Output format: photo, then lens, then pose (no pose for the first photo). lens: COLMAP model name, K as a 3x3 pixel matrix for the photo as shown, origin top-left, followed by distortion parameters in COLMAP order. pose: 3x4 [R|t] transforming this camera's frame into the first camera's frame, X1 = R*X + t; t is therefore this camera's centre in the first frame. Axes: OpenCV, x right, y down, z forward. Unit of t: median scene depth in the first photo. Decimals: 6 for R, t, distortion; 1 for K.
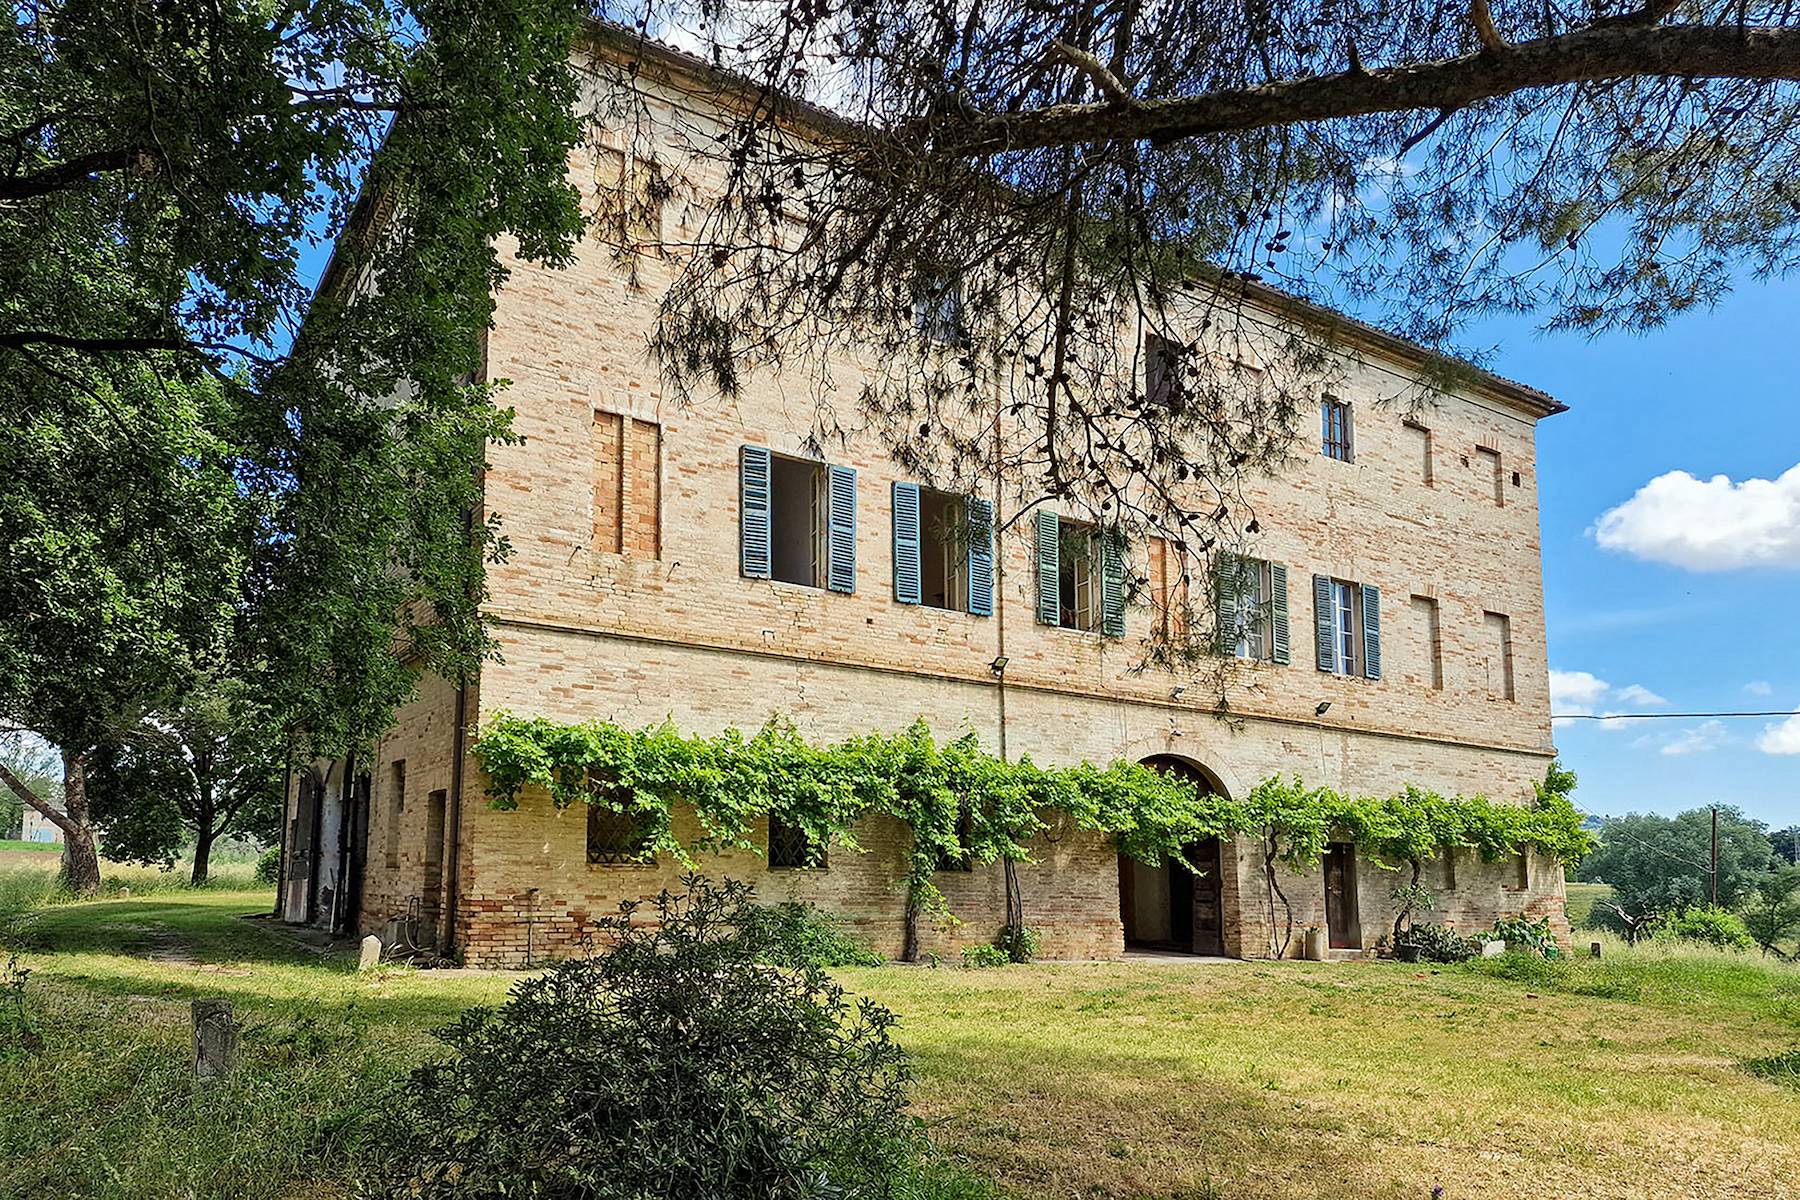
lens RADIAL K [[2100.1, 0, 900.0], [0, 2100.1, 600.0], [0, 0, 1]] dist [0.284052, 0.006575]
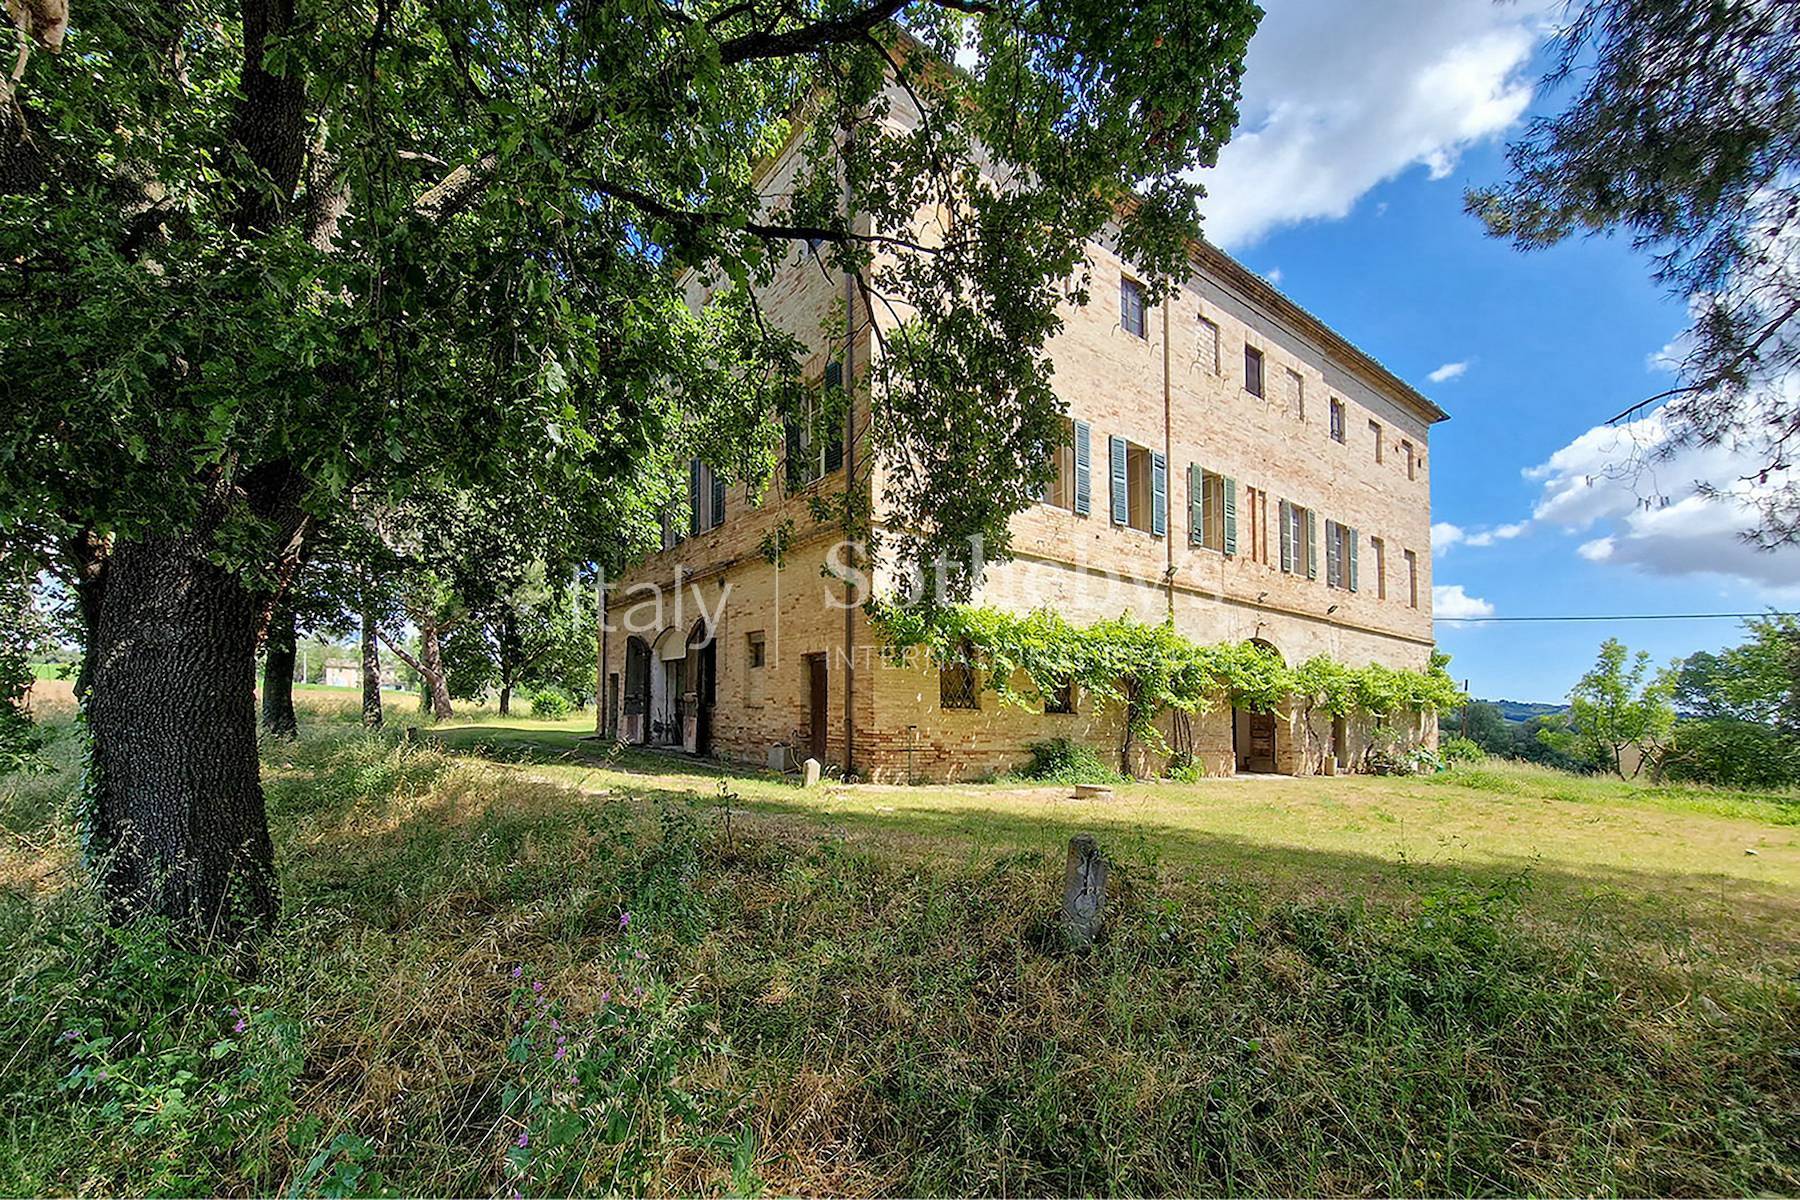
lens RADIAL K [[2100.1, 0, 900.0], [0, 2100.1, 600.0], [0, 0, 1]] dist [0.284052, 0.006575]
pose [[0.847634, 0.036283, 0.529340, -0.851673], [-0.072239, 0.996261, 0.047390, -0.004783], [-0.525641, -0.078408, 0.847085, -0.103990]]
